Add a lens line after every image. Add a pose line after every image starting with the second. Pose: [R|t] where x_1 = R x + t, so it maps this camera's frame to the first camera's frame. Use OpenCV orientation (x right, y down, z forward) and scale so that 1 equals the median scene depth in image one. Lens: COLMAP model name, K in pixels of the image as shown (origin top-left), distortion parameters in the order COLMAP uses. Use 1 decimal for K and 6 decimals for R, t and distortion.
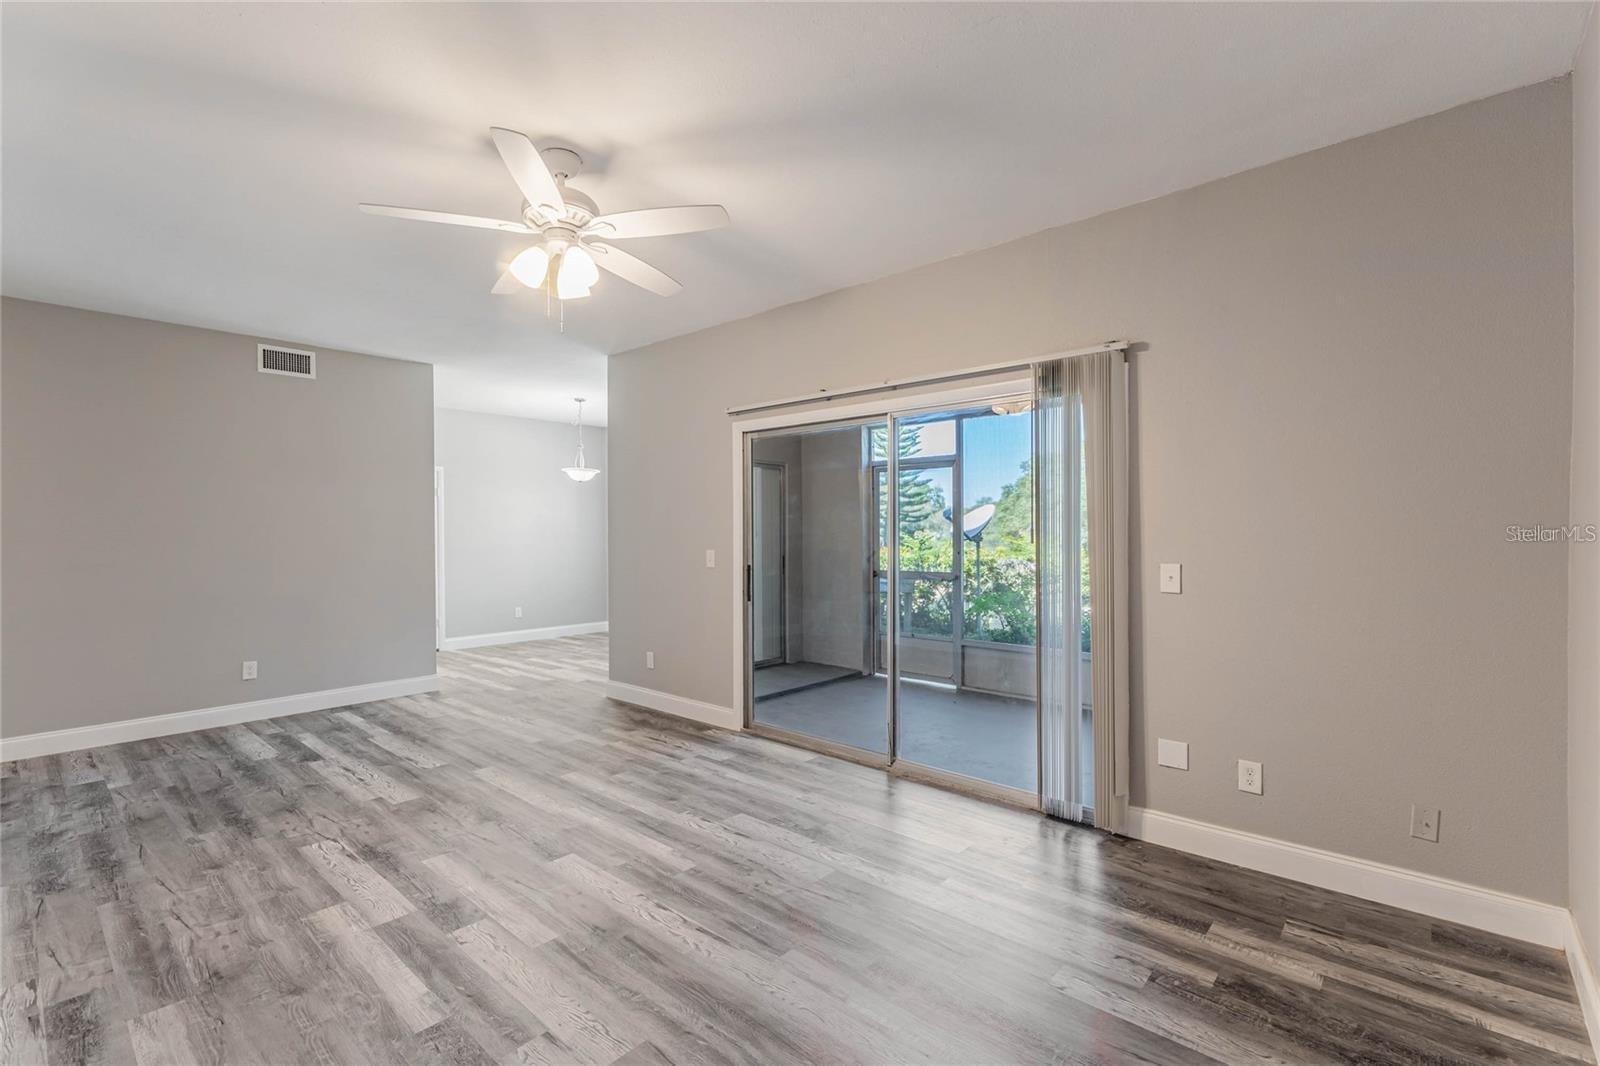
lens RADIAL K [[714.6, 0, 801.4], [0, 714.6, 535.6], [0, 0, 1]] dist [-0.001483, 0.001343]
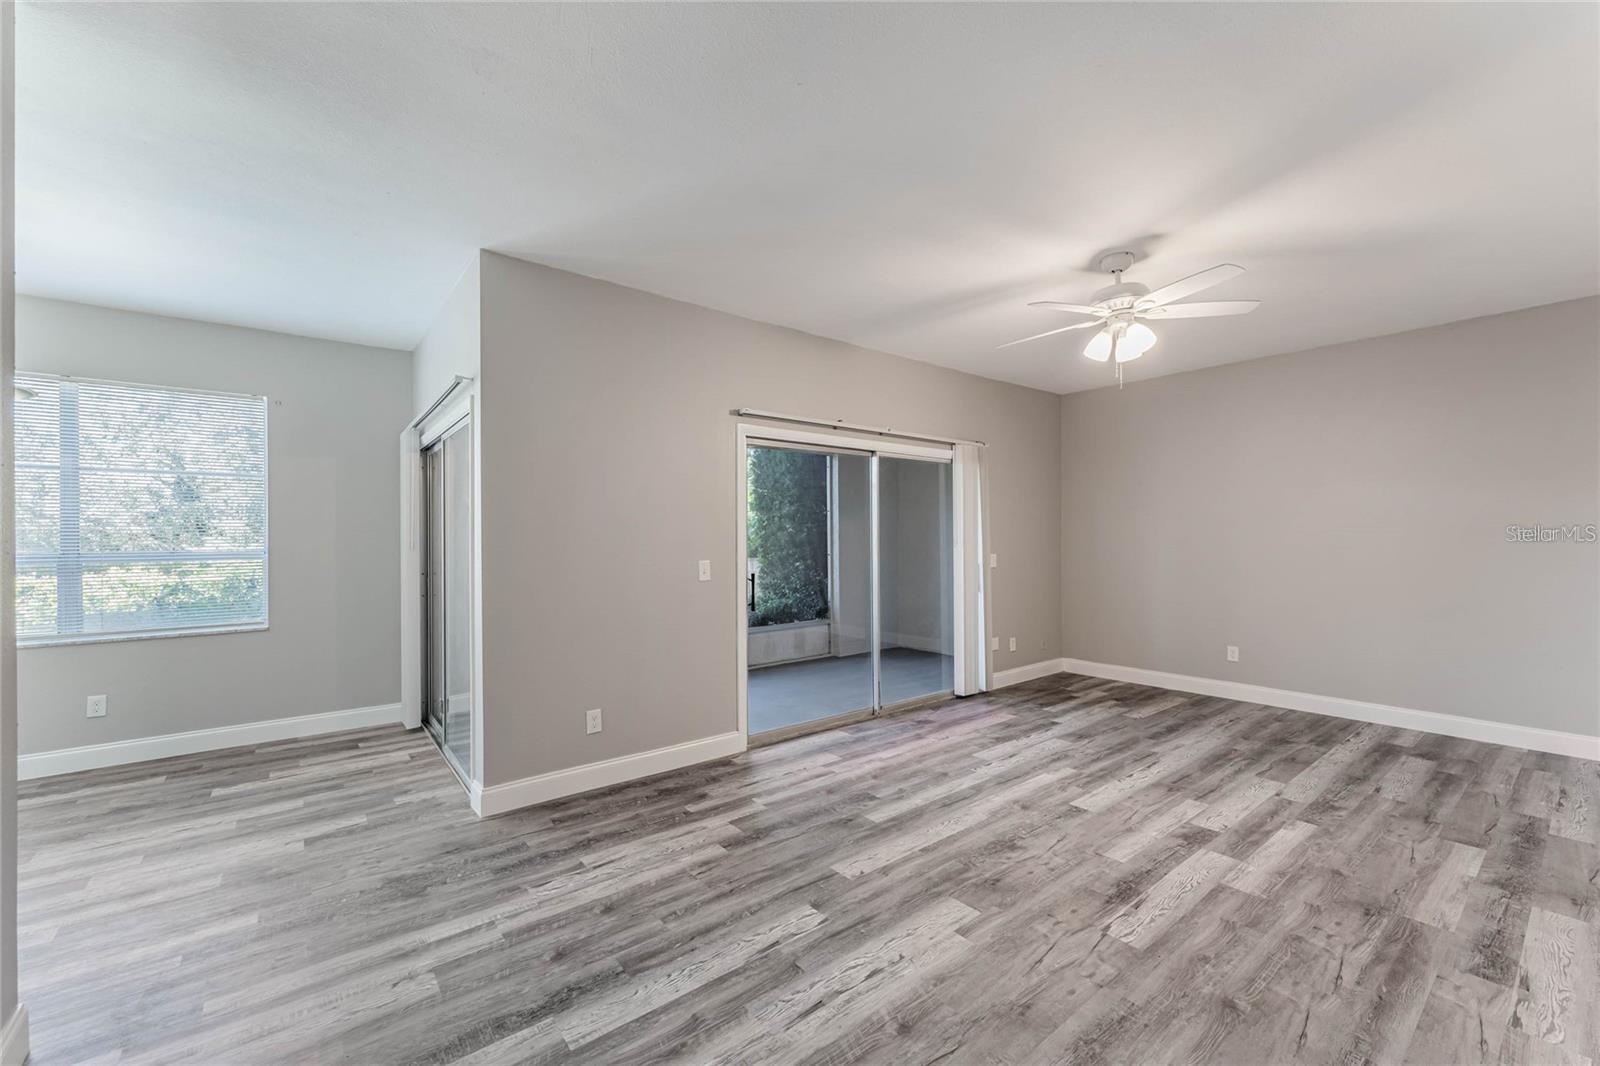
lens RADIAL K [[641.3, 0, 798.6], [0, 641.3, 538.2], [0, 0, 1]] dist [0.002196, 0.000091]
pose [[0.173632, 0.005110, 0.984797, -1.358667], [0.012260, 0.999898, -0.007350, -0.000250], [-0.984734, 0.013350, 0.173552, 1.161975]]
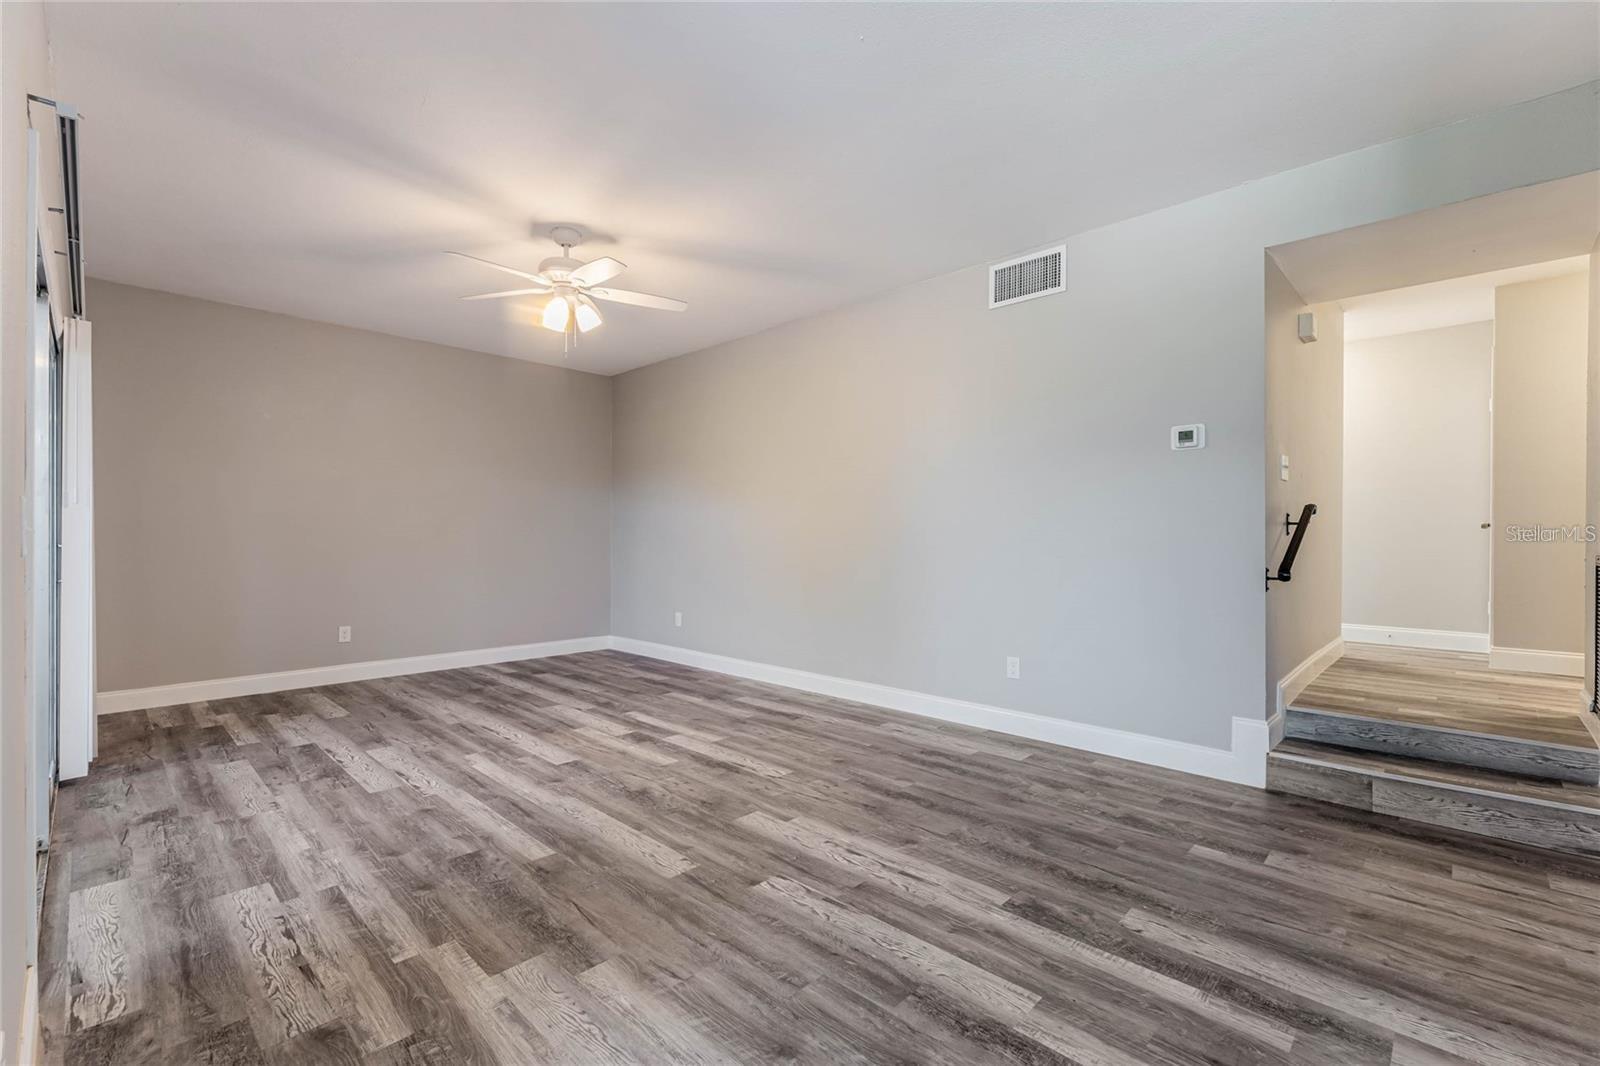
lens RADIAL K [[692.8, 0, 796.9], [0, 692.8, 538.0], [0, 0, 1]] dist [-0.002979, 0.000607]
pose [[-0.998896, 0.003880, 0.046807, -0.716001], [0.004243, 0.999962, 0.007672, 0.056600], [-0.046775, 0.007862, -0.998875, 1.968724]]
